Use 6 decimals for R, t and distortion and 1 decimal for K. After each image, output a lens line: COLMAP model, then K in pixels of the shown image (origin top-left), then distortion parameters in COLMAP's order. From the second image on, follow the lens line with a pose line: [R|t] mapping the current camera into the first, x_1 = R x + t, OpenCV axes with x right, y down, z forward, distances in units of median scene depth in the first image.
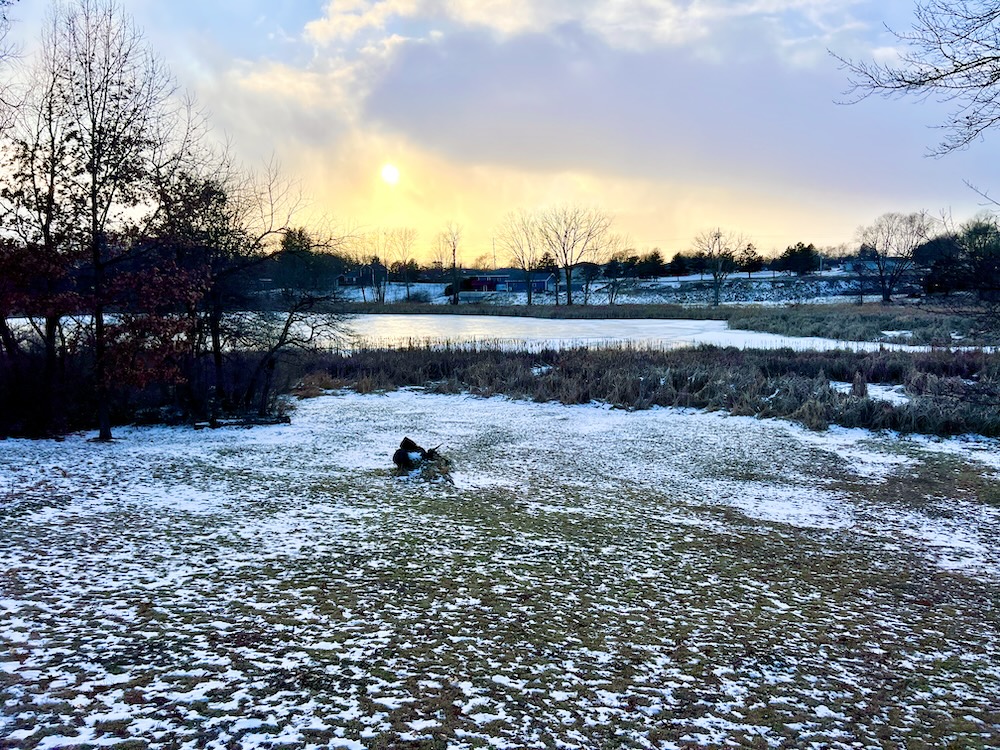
lens RADIAL K [[755.0, 0, 499.9], [0, 755.0, 372.9], [0, 0, 1]] dist [0.034908, -0.010016]
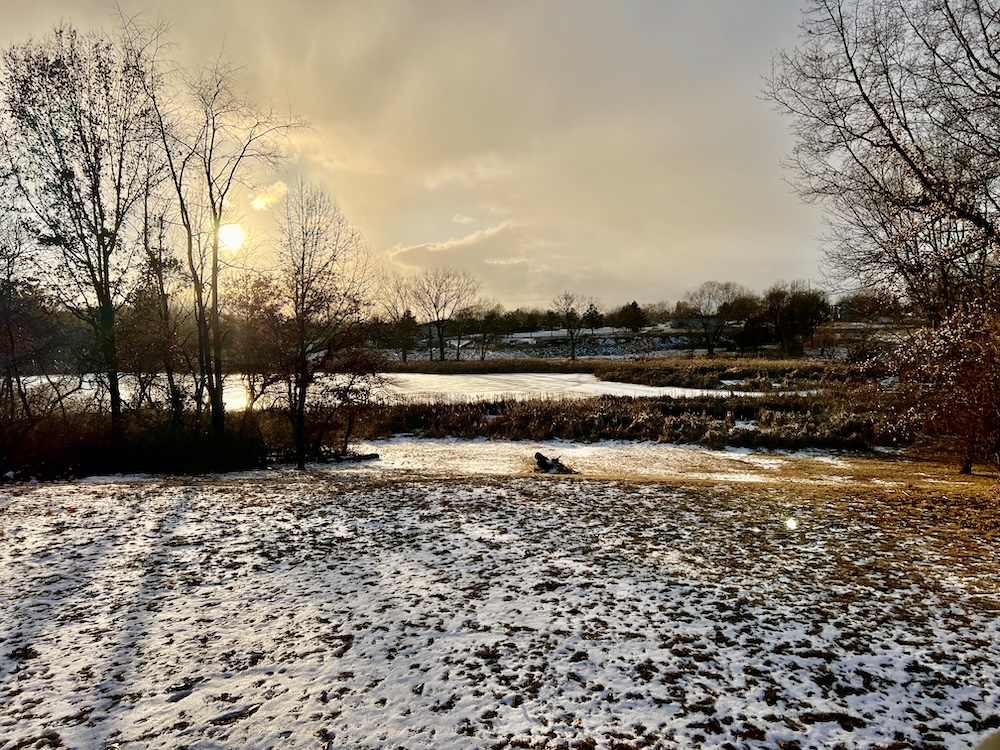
lens RADIAL K [[755.0, 0, 500.0], [0, 755.0, 376.9], [0, 0, 1]] dist [0.034908, -0.010016]
pose [[0.976691, -0.018870, 0.213820, -0.064888], [0.032570, 0.997623, -0.060729, 0.001629], [-0.212166, 0.066278, 0.974983, -0.076678]]
